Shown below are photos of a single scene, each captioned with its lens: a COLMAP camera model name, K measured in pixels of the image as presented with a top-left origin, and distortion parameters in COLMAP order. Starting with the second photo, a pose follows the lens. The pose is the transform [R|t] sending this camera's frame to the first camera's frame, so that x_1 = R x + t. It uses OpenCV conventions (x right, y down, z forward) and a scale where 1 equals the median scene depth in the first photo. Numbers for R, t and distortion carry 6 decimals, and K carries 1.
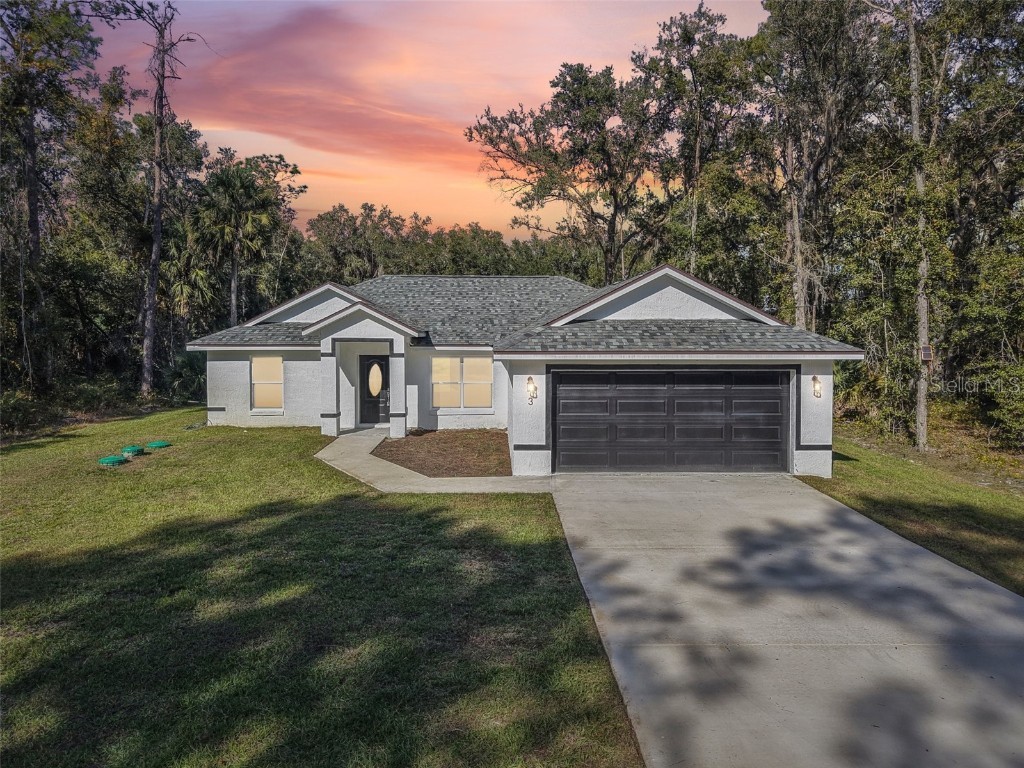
lens RADIAL K [[714.6, 0, 512.0], [0, 714.6, 384.0], [0, 0, 1]] dist [-0.032461, -0.001458]
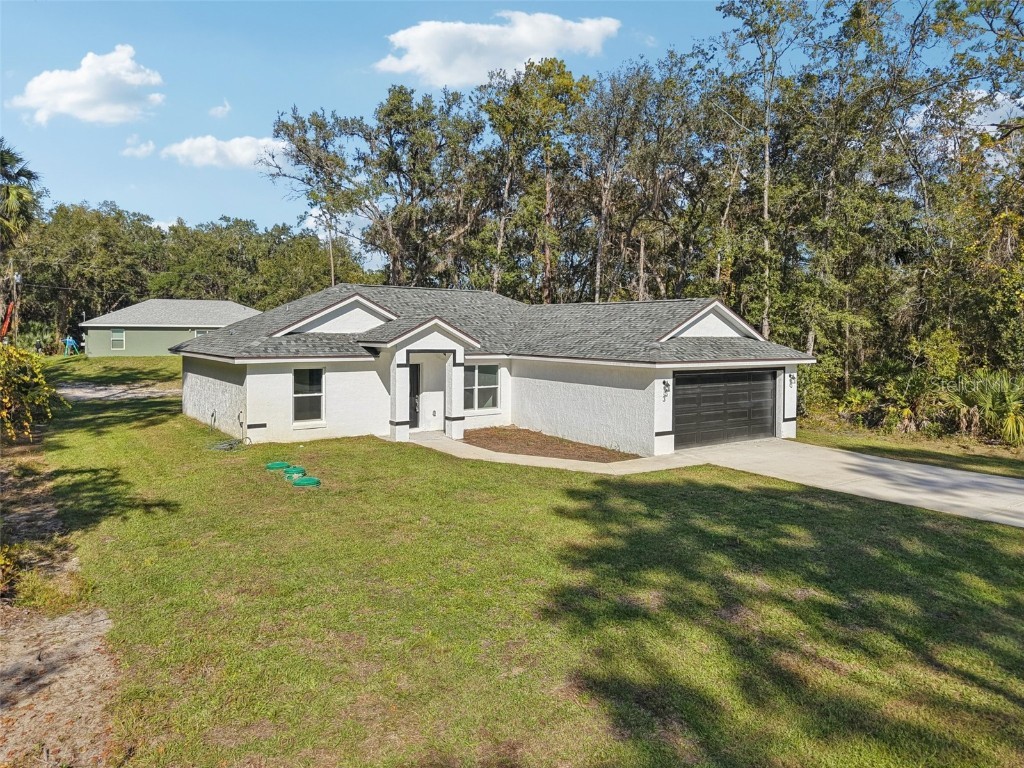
lens RADIAL K [[705.3, 0, 512.0], [0, 705.3, 384.0], [0, 0, 1]] dist [0.003836, -0.000567]
pose [[0.813707, -0.036527, 0.580126, -0.925559], [0.031430, 0.999328, 0.018836, -0.035787], [-0.580425, 0.002906, 0.814309, 0.084344]]
